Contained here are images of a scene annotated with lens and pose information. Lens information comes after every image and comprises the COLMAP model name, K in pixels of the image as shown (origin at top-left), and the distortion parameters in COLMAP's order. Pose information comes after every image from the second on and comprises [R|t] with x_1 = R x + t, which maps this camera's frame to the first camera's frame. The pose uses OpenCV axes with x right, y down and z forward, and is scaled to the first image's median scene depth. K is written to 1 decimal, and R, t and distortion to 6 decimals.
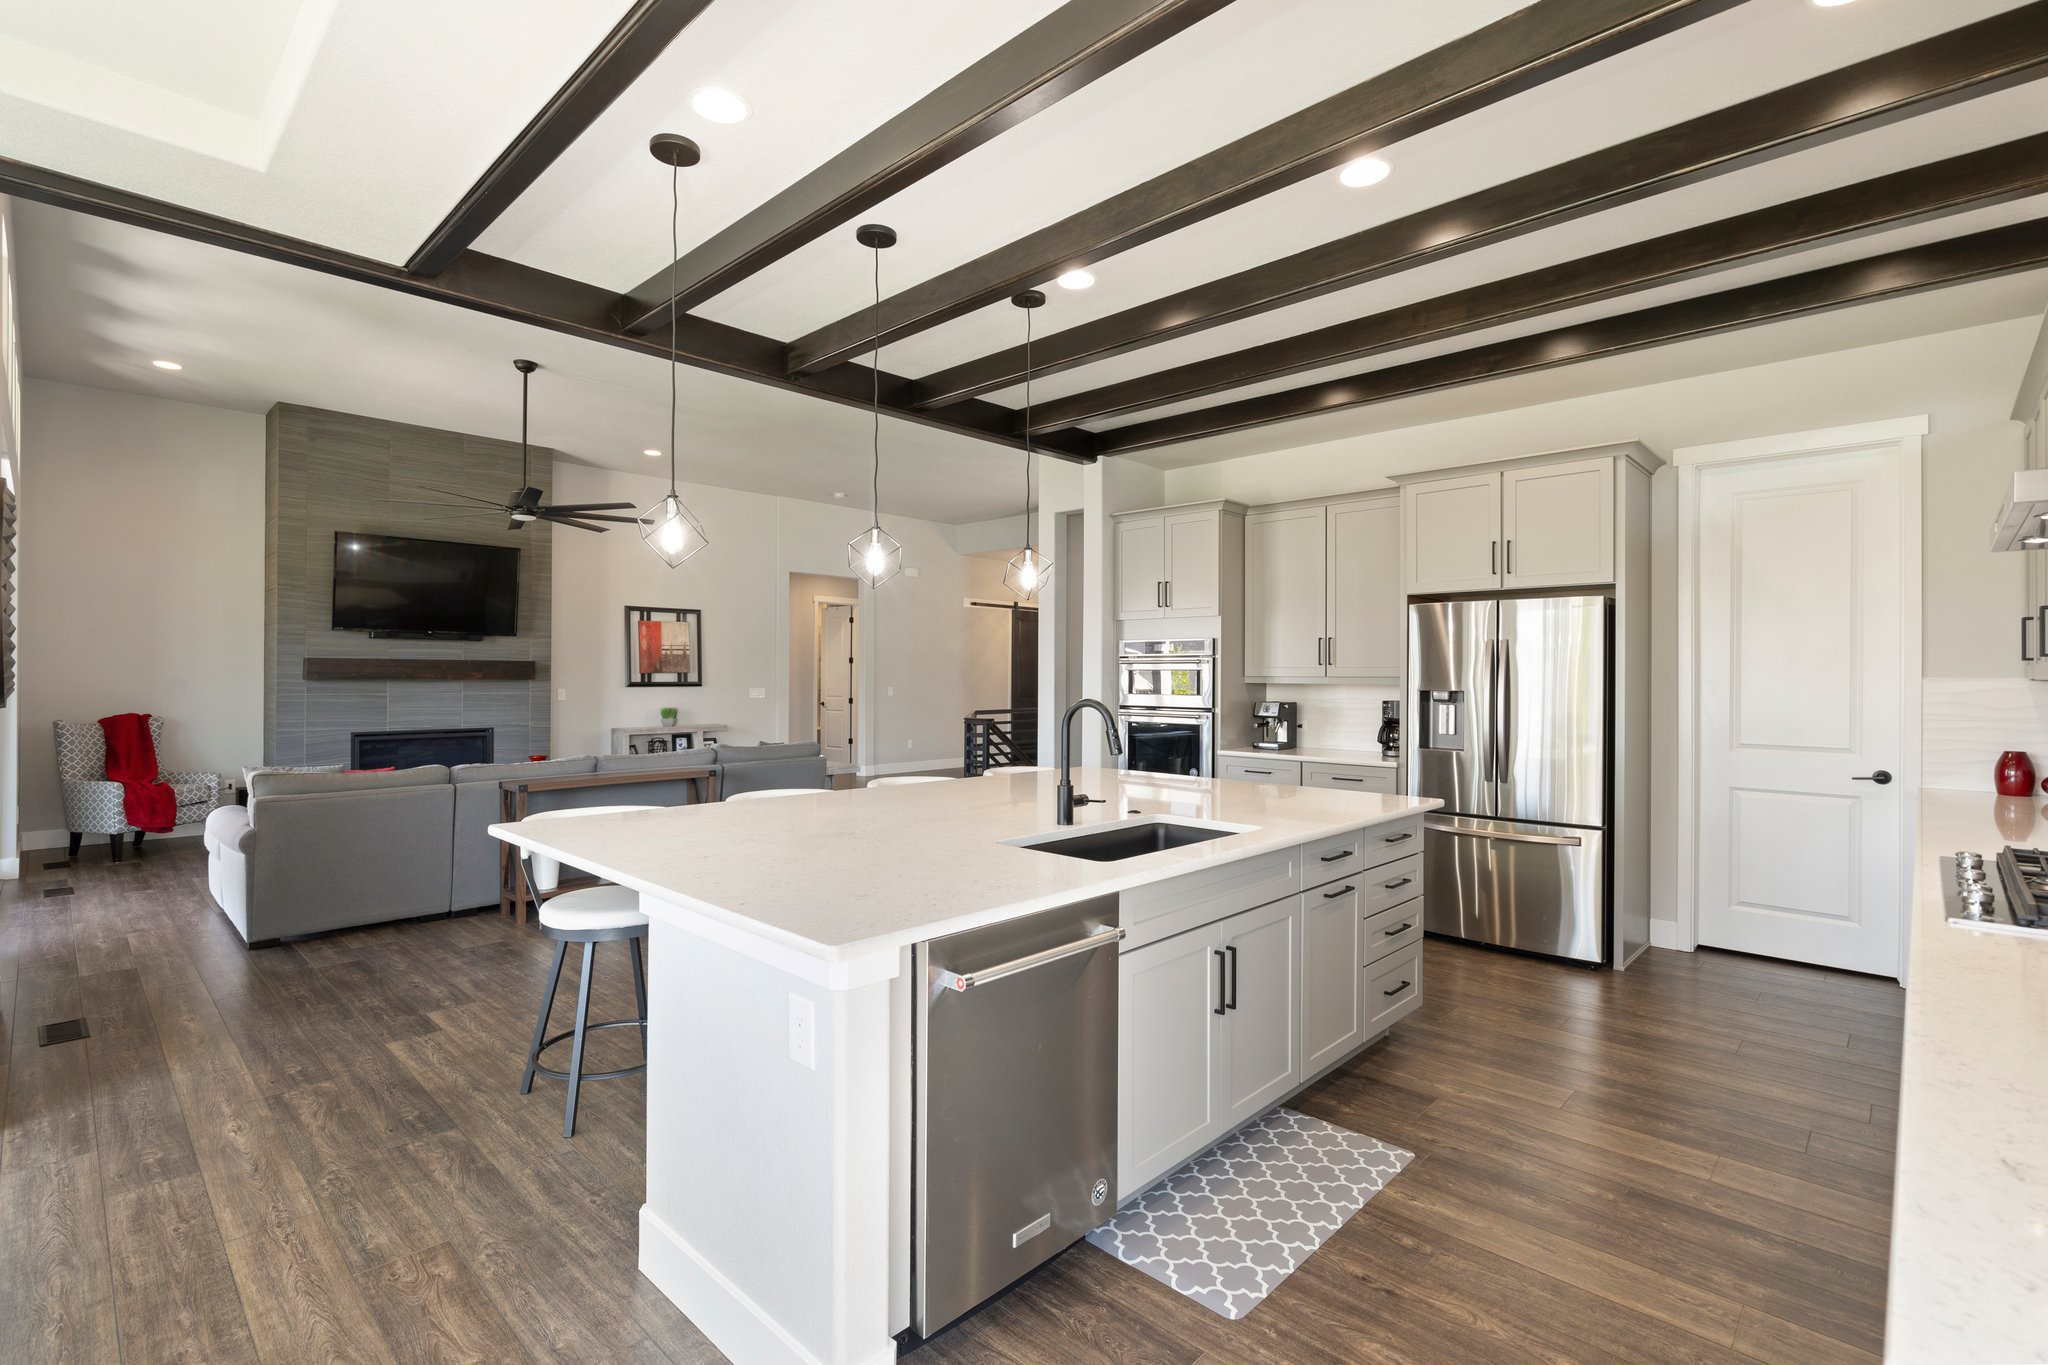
lens RADIAL K [[948.4, 0, 1023.3], [0, 948.4, 665.4], [0, 0, 1]] dist [-0.007144, 0.002012]
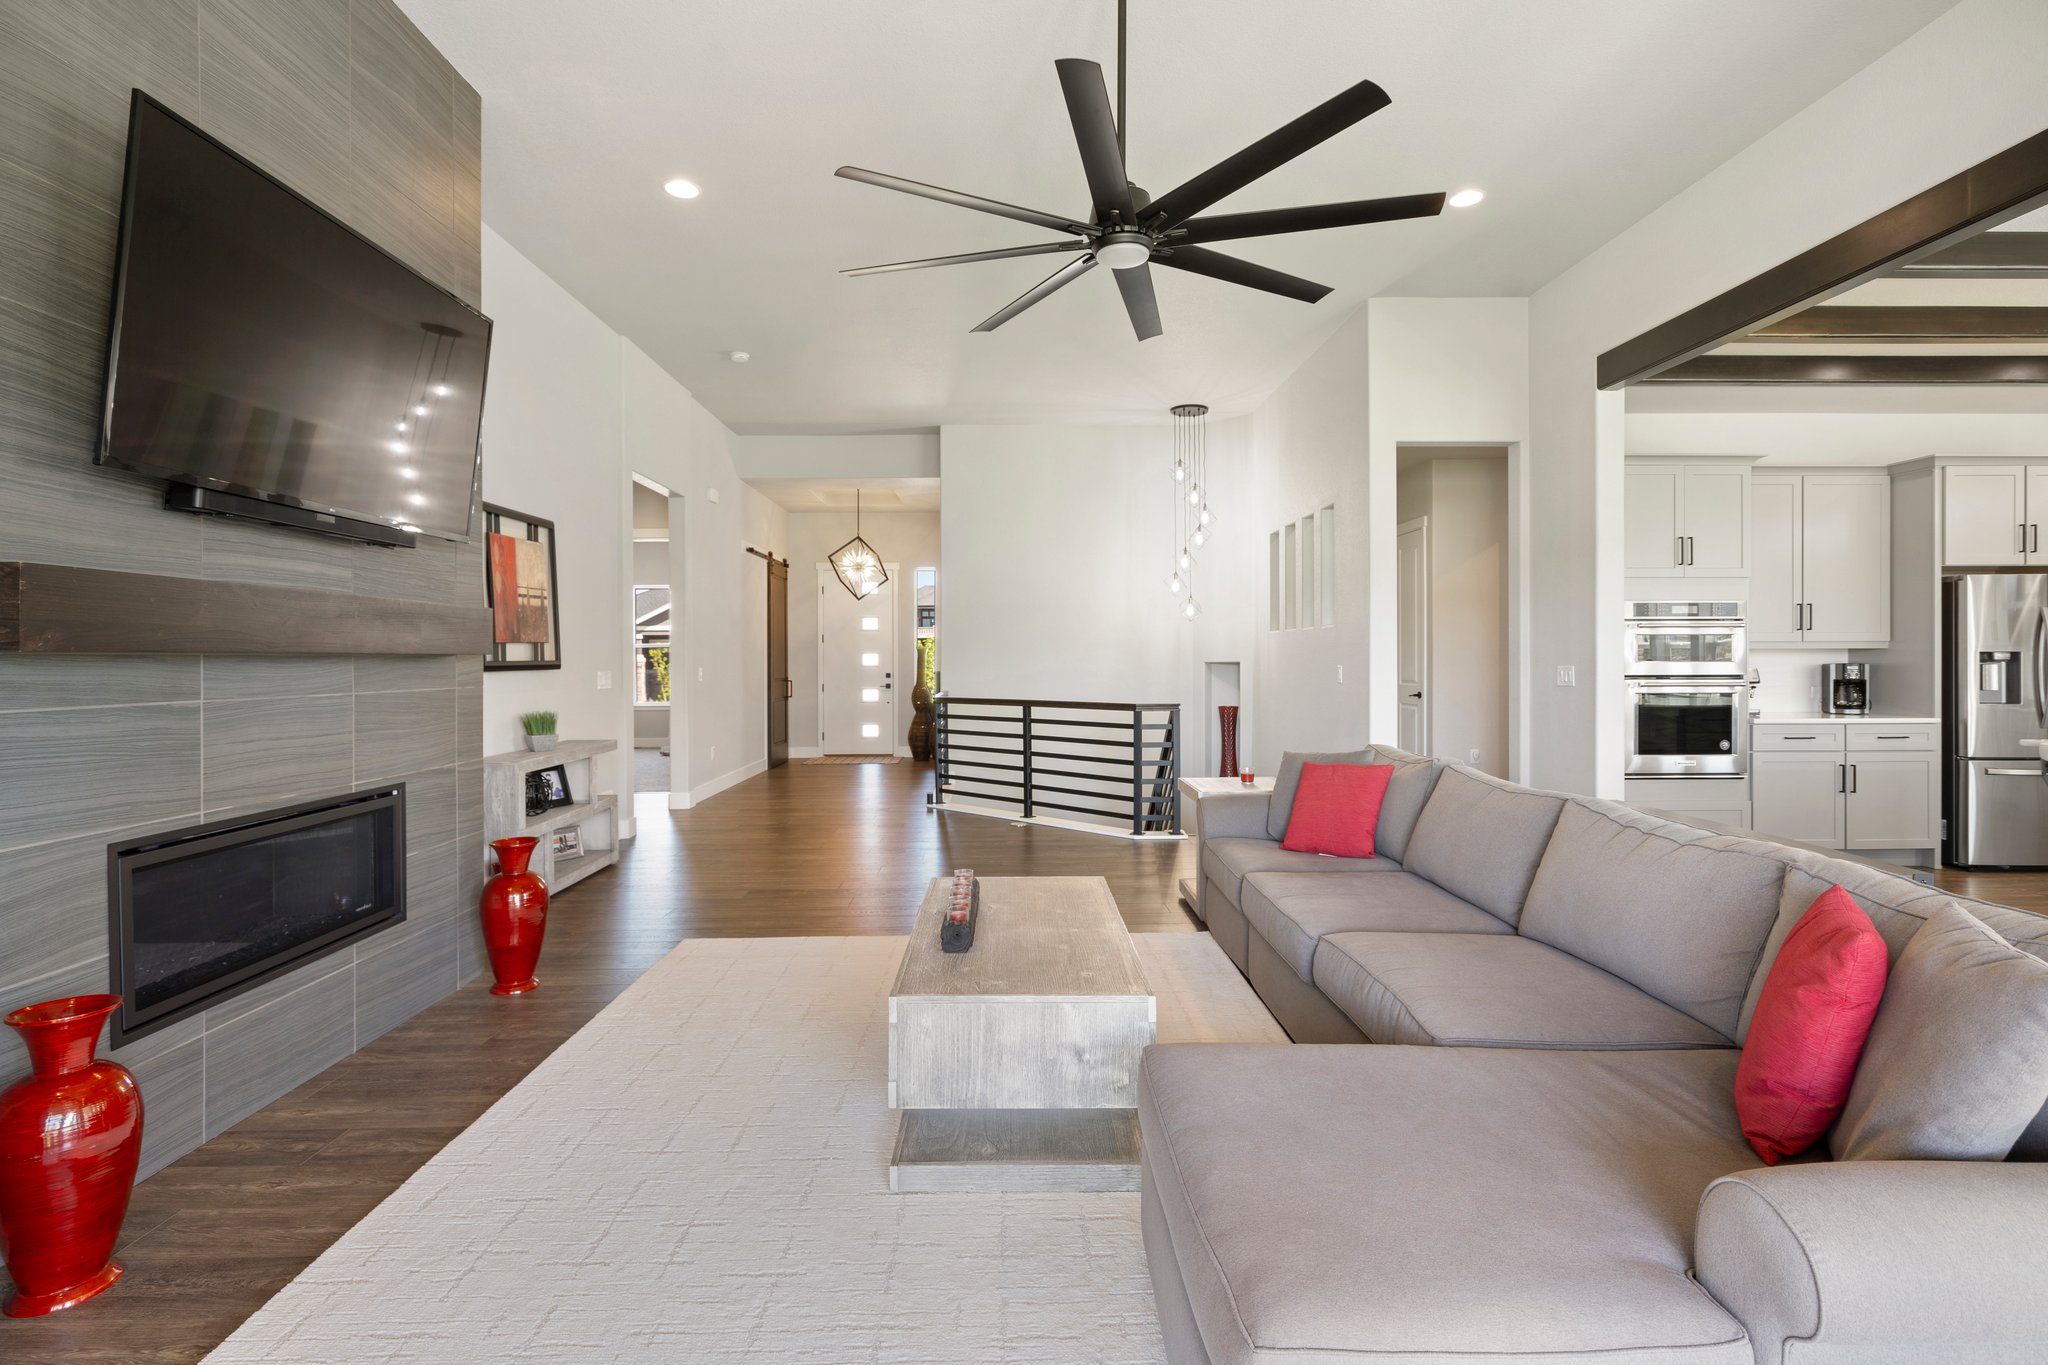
lens RADIAL K [[948.4, 0, 1023.6], [0, 948.4, 660.7], [0, 0, 1]] dist [-0.007144, 0.002012]
pose [[0.718529, -0.009183, 0.695436, -0.643763], [-0.001517, 0.999890, 0.014771, 0.011616], [-0.695495, -0.011668, 0.718436, 0.559051]]
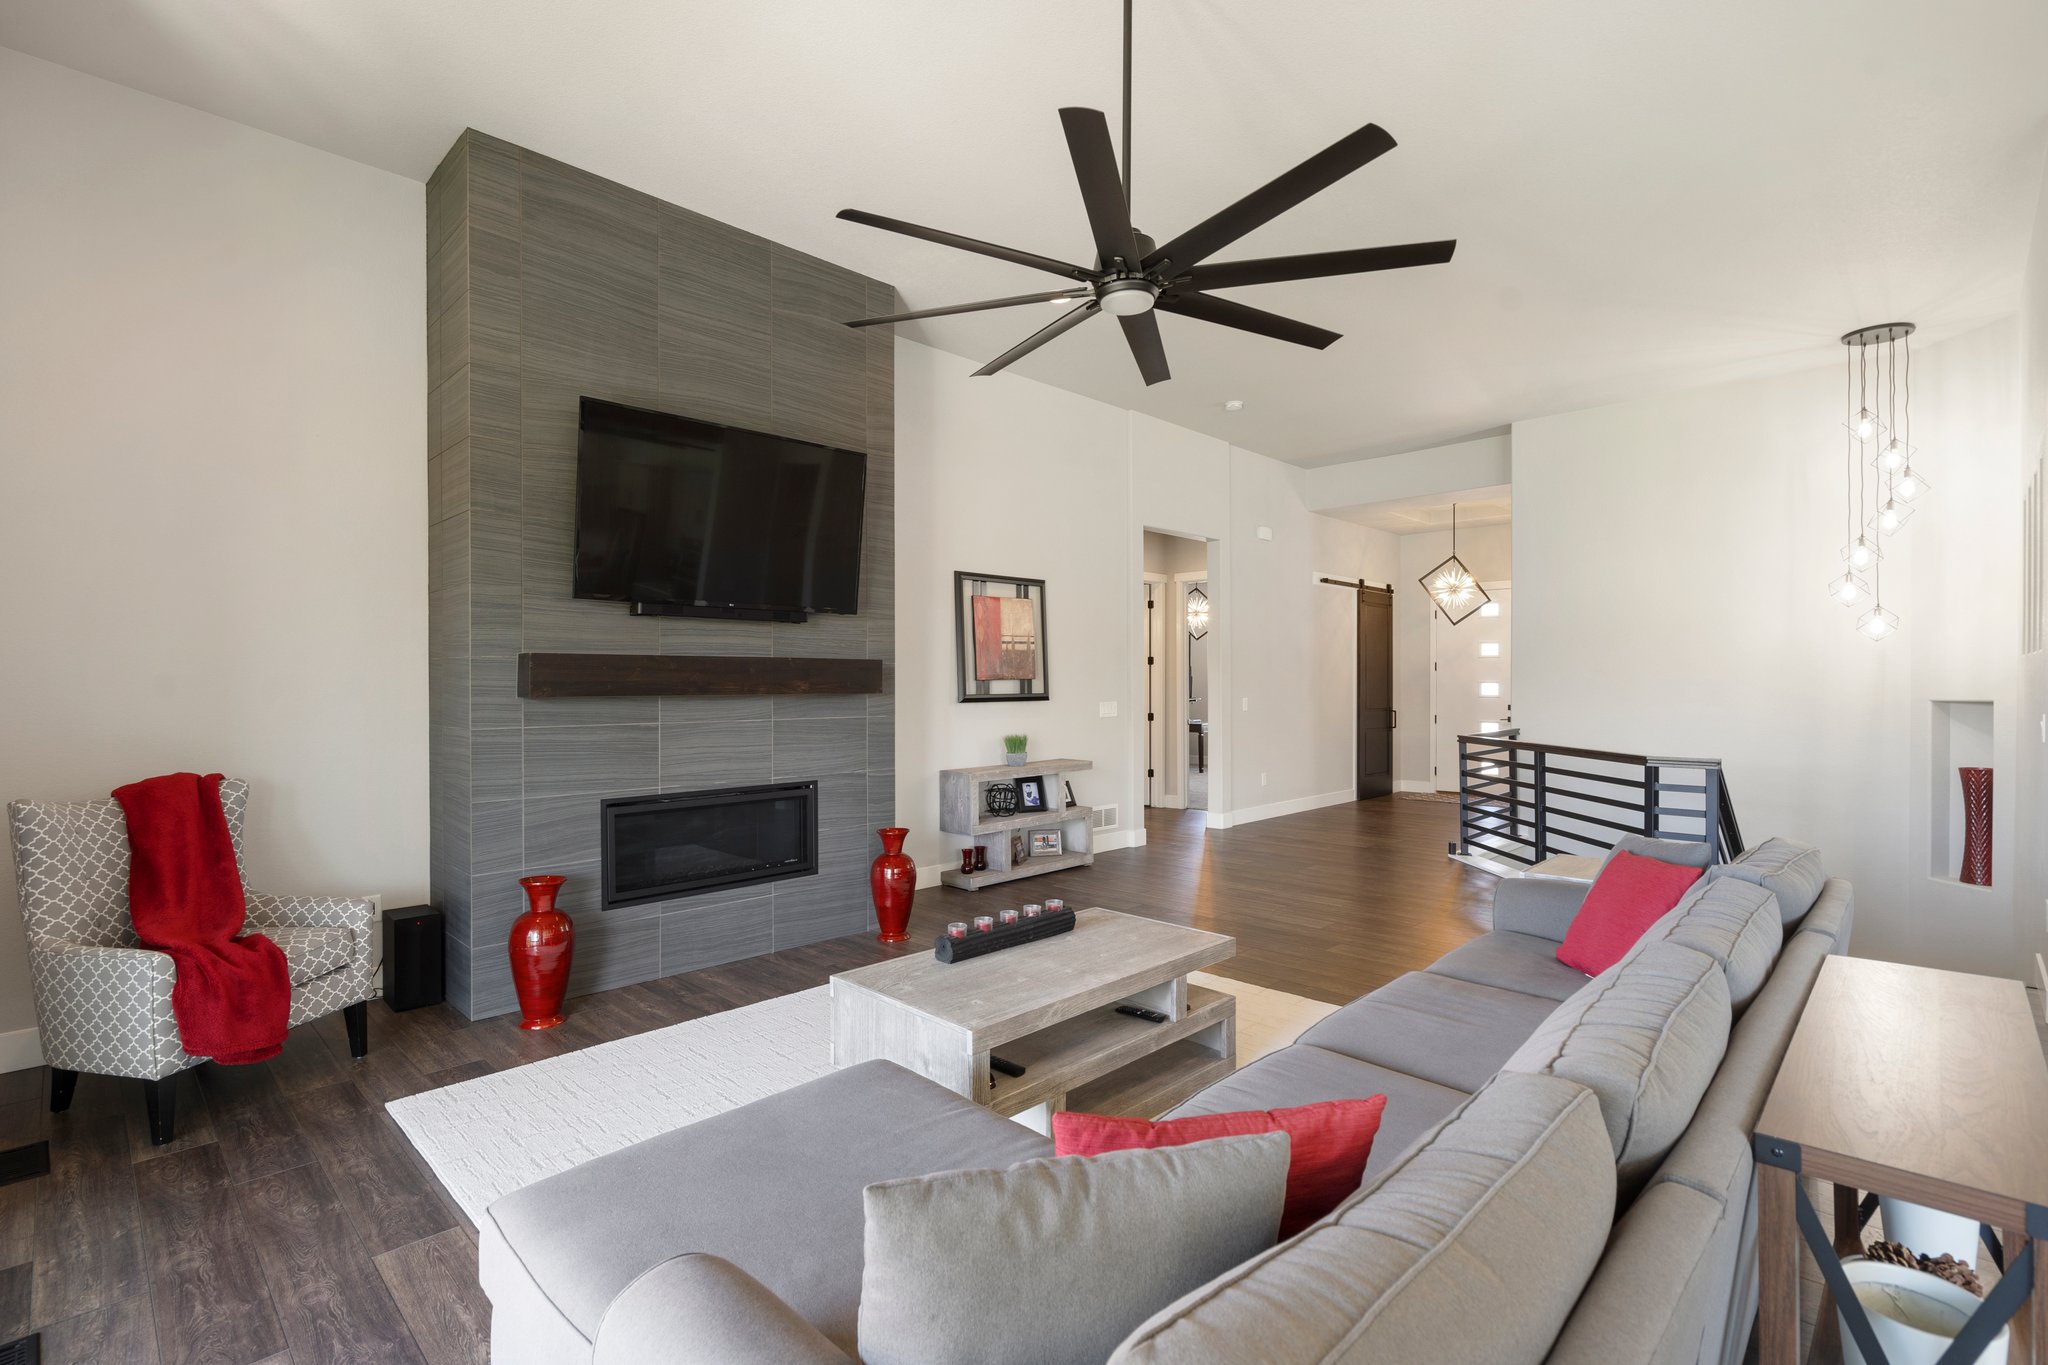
lens RADIAL K [[948.4, 0, 1010.6], [0, 948.4, 683.1], [0, 0, 1]] dist [-0.007144, 0.002012]
pose [[0.999421, -0.005379, -0.033585, -0.427115], [0.005840, 0.999890, 0.013644, 0.001987], [0.033508, -0.013832, 0.999343, 0.448895]]
